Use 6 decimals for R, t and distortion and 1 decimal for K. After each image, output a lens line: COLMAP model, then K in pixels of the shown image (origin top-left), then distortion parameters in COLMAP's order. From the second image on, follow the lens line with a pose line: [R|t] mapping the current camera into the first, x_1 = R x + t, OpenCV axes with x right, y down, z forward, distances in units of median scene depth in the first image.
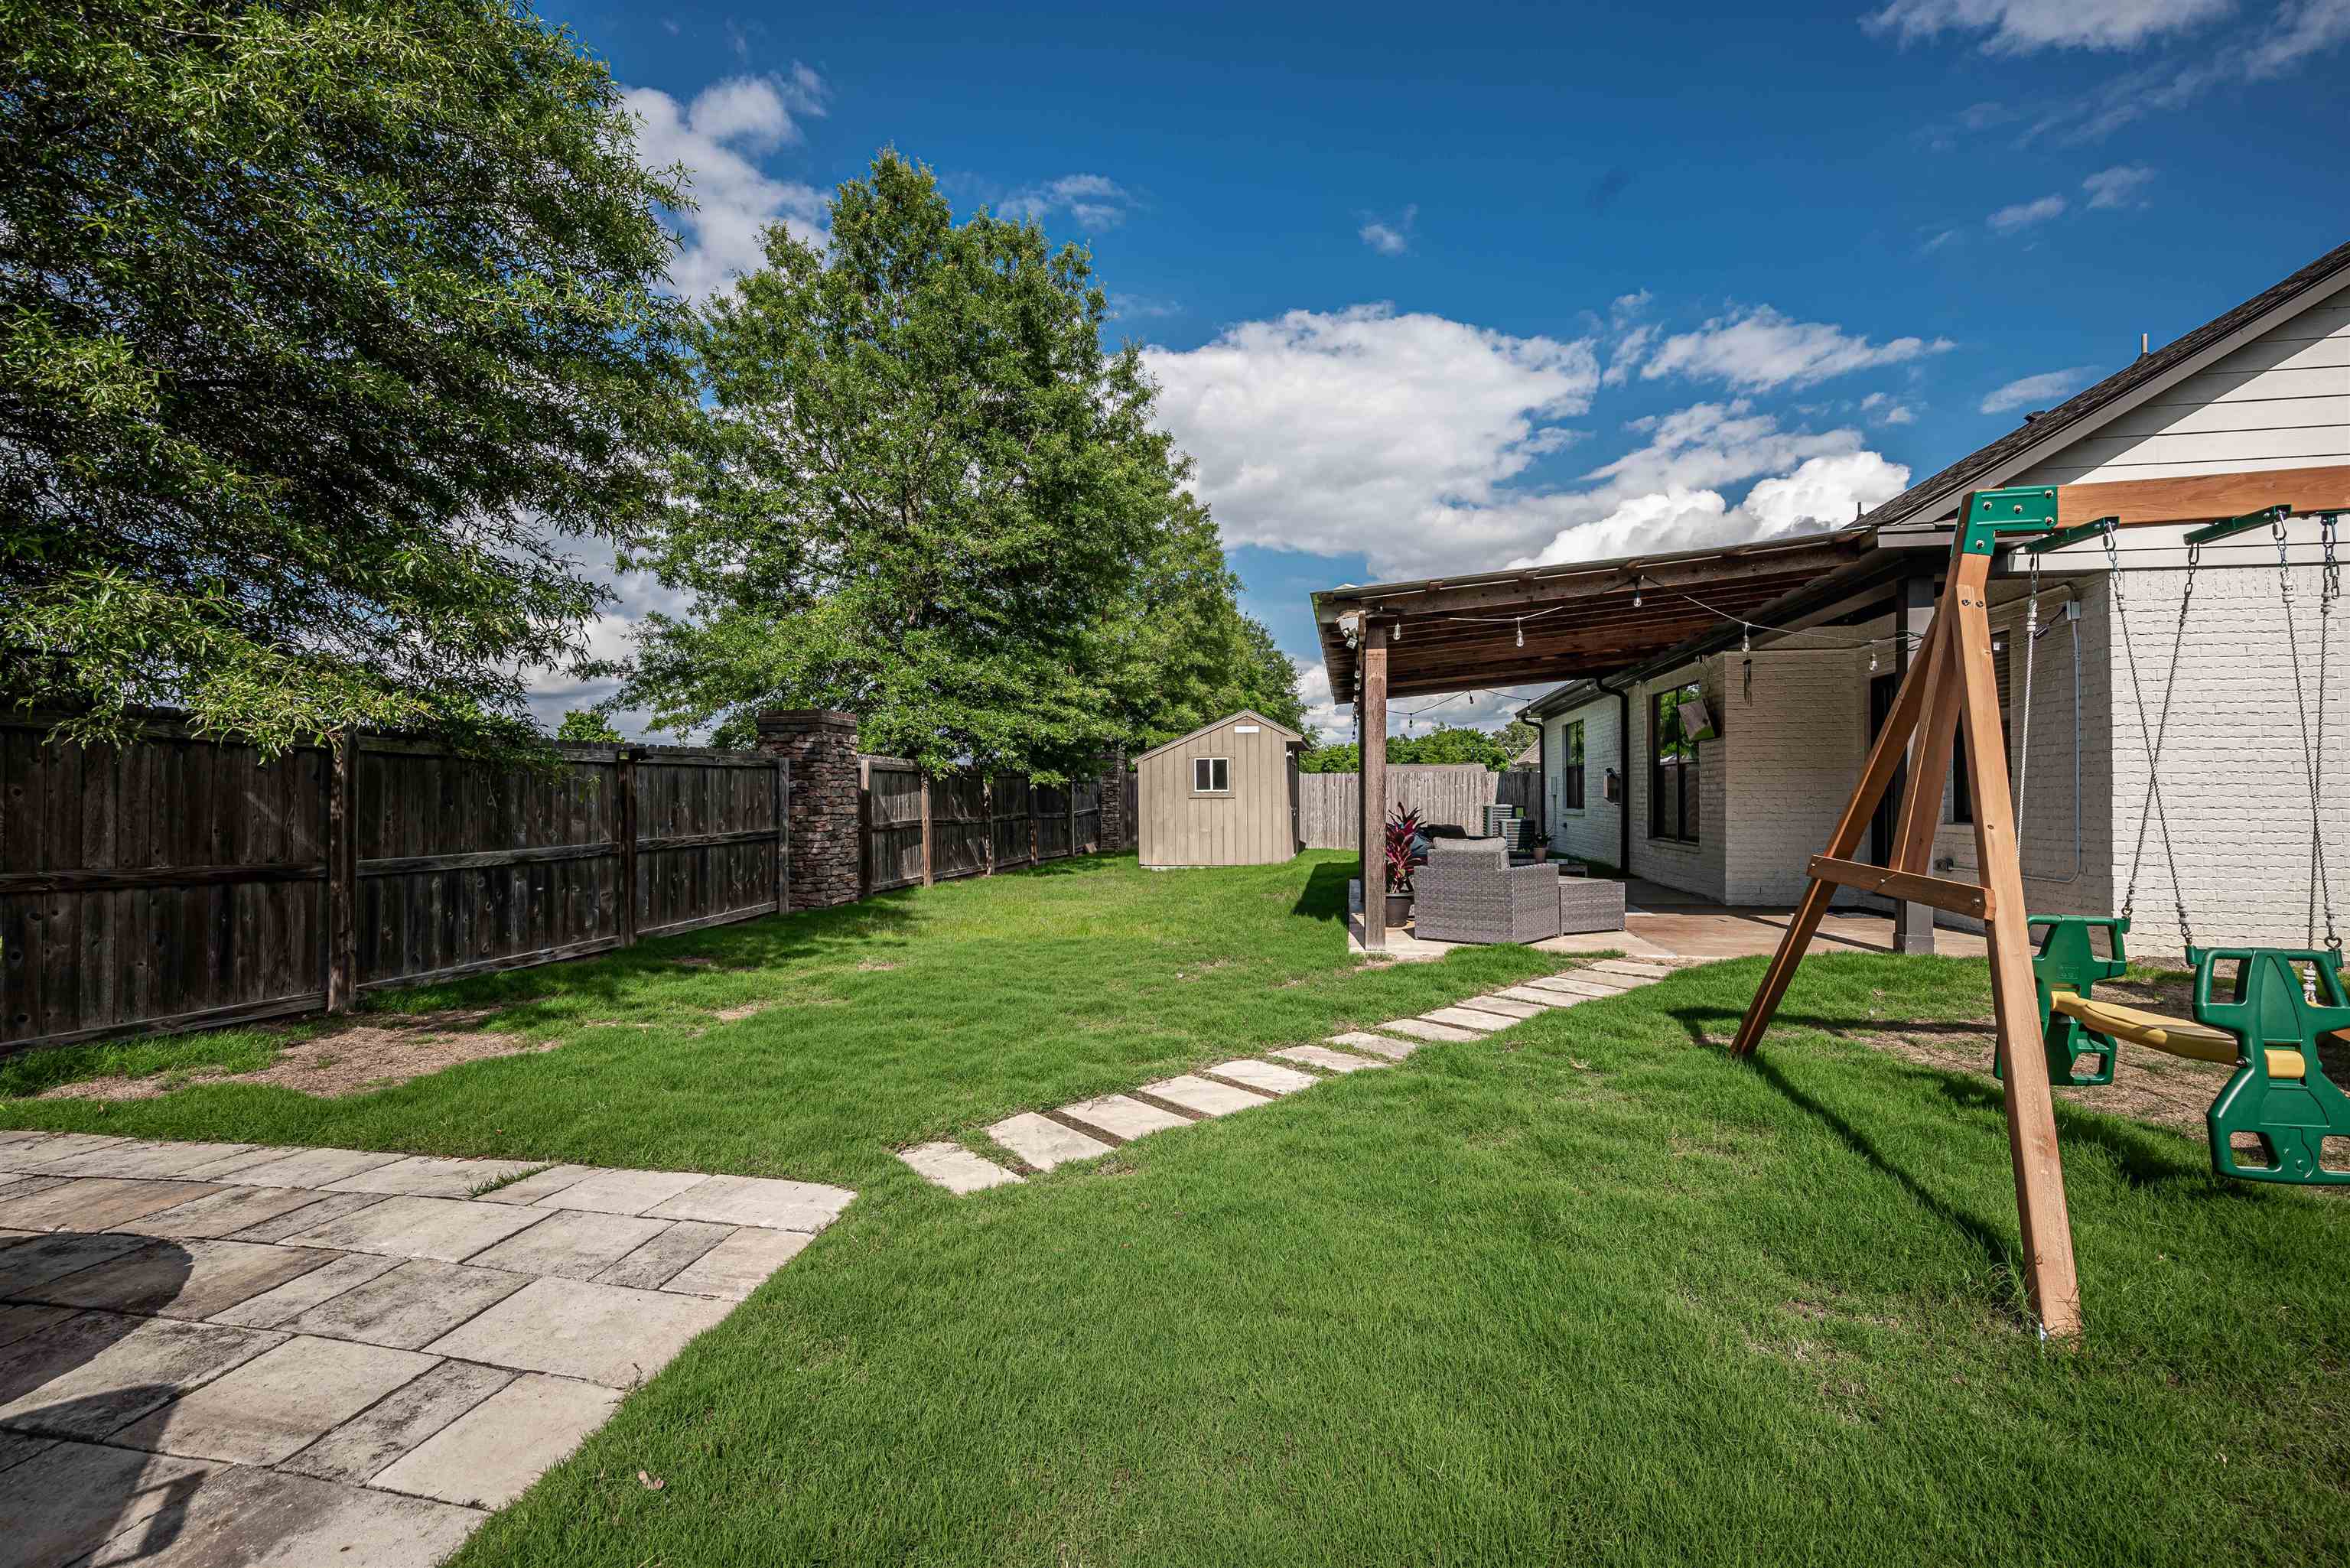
lens RADIAL K [[1039.4, 0, 1179.3], [0, 1039.4, 792.4], [0, 0, 1]] dist [0.002212, 0.000186]
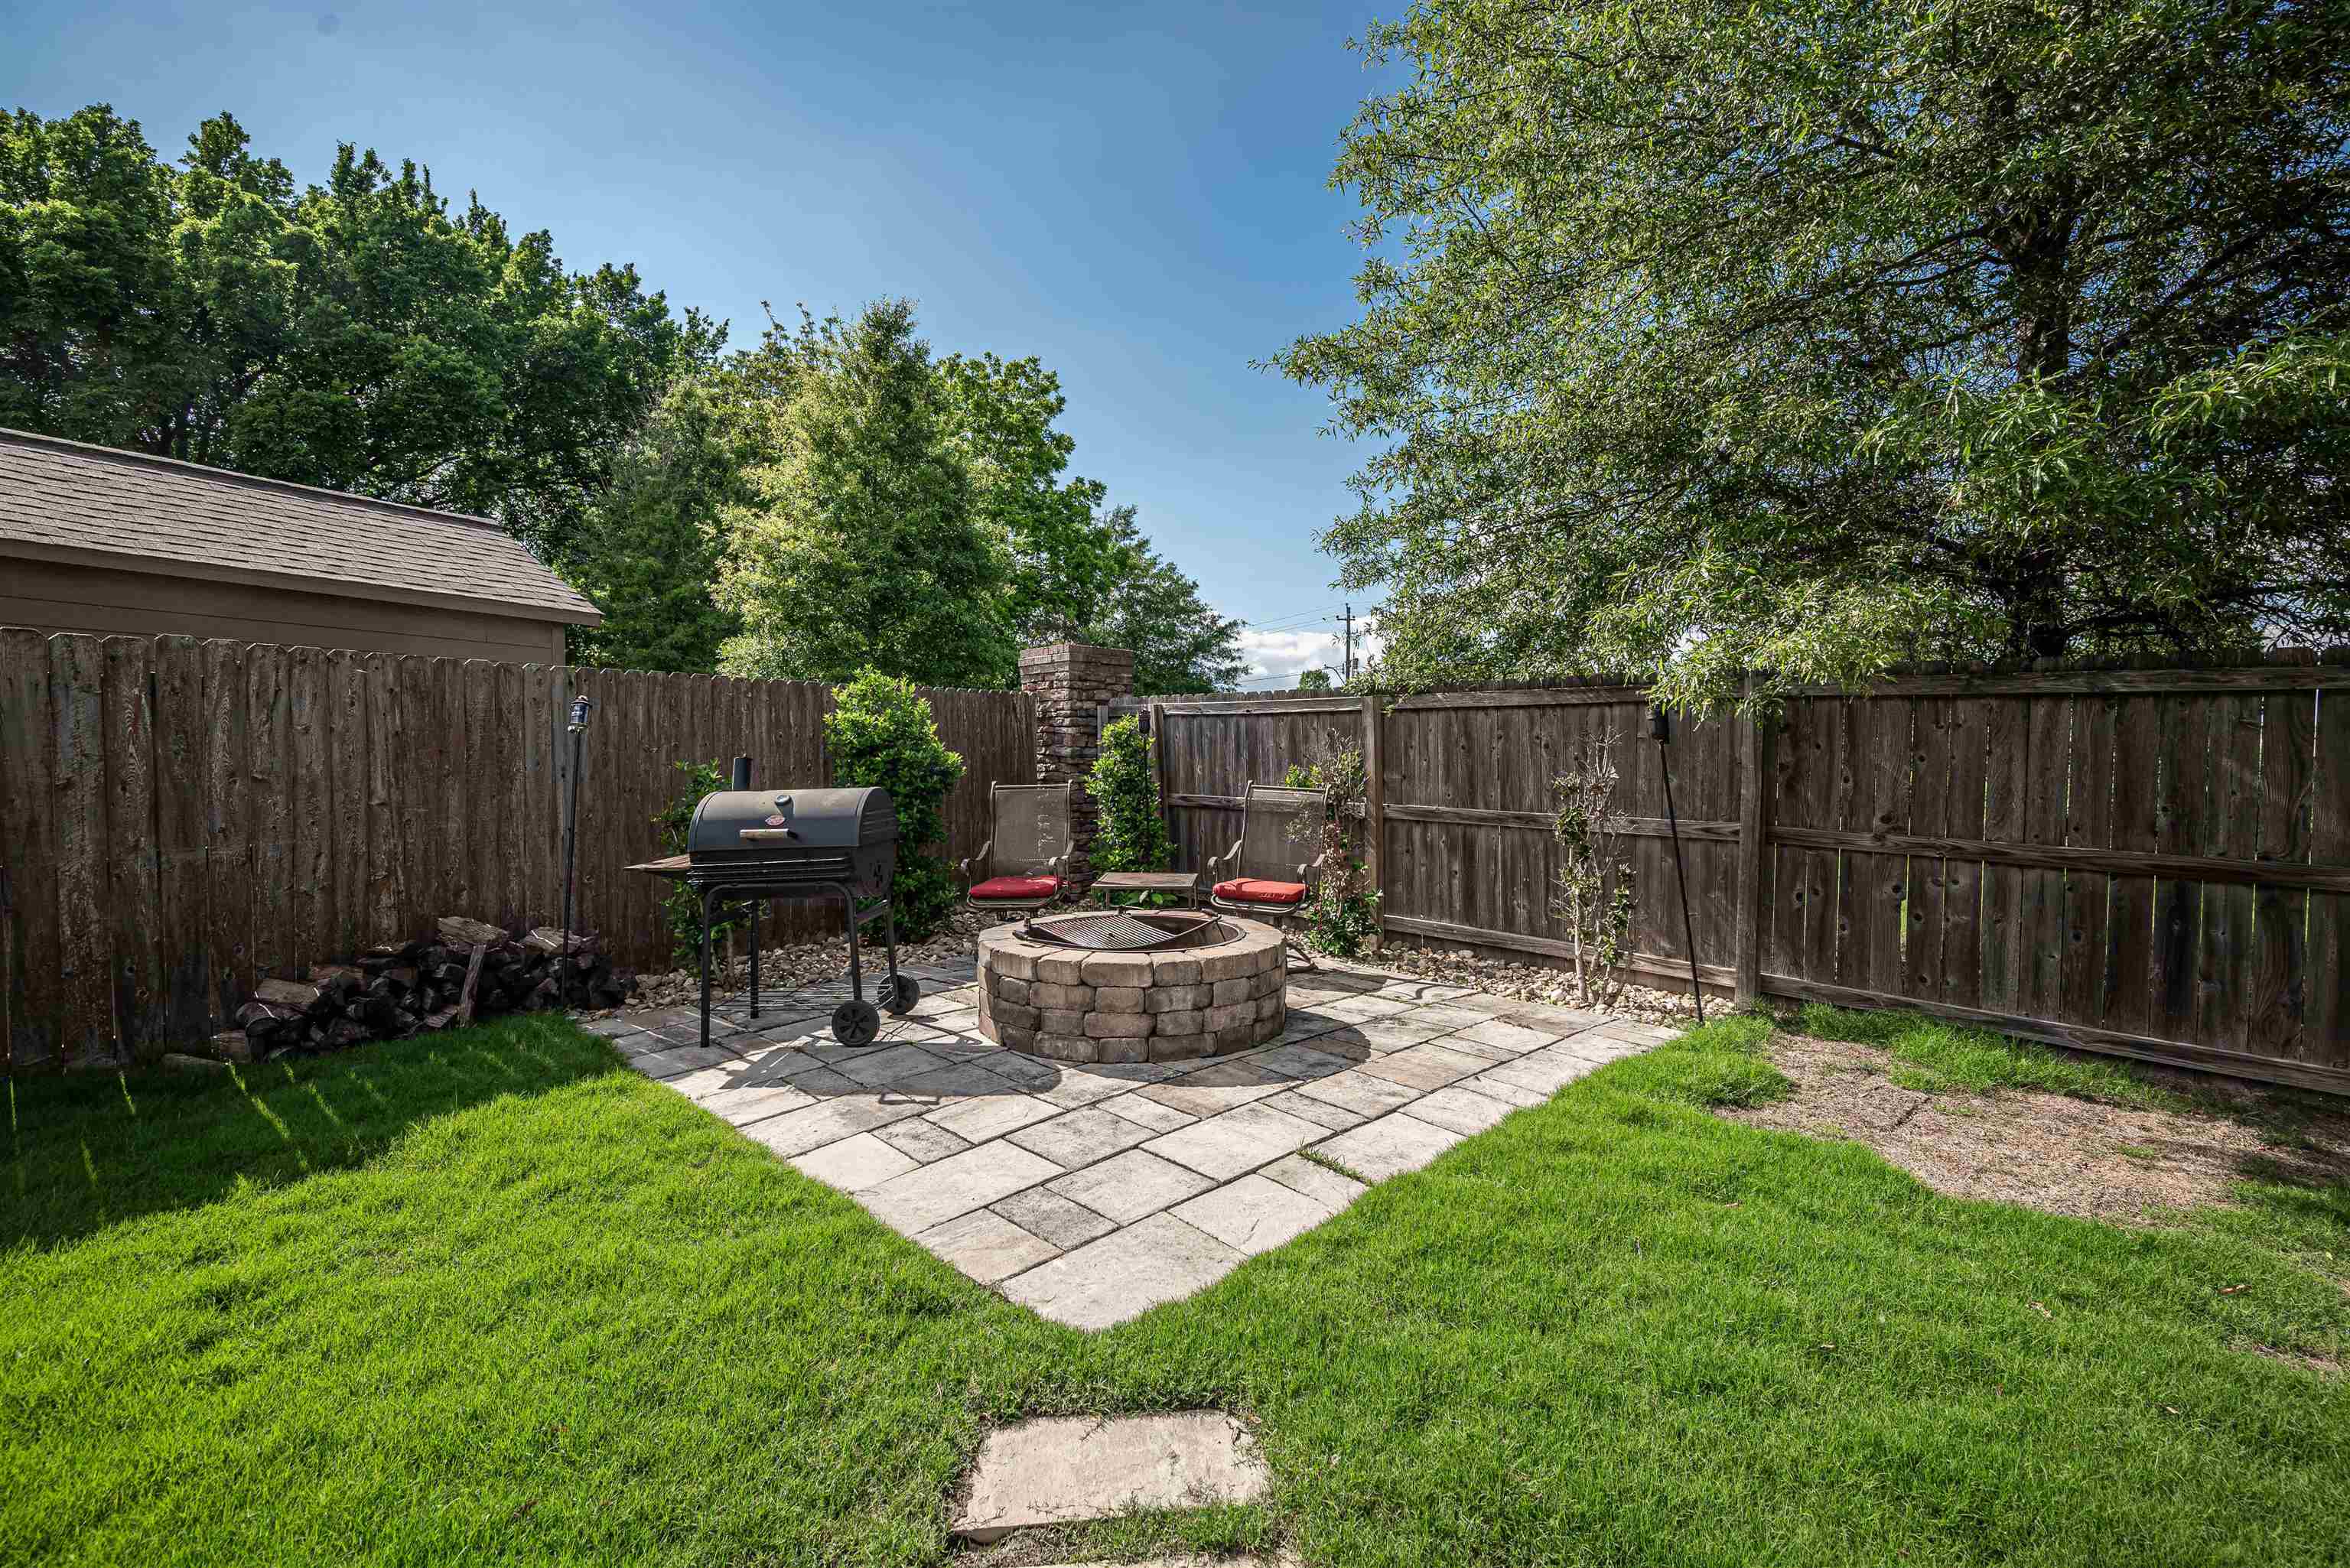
lens RADIAL K [[1039.4, 0, 1184.1], [0, 1039.4, 780.0], [0, 0, 1]] dist [0.002212, 0.000186]
pose [[-0.602239, 0.021637, -0.798023, 0.227901], [0.004702, 0.999711, 0.023557, -0.011059], [0.798302, 0.010435, -0.602167, 1.627724]]
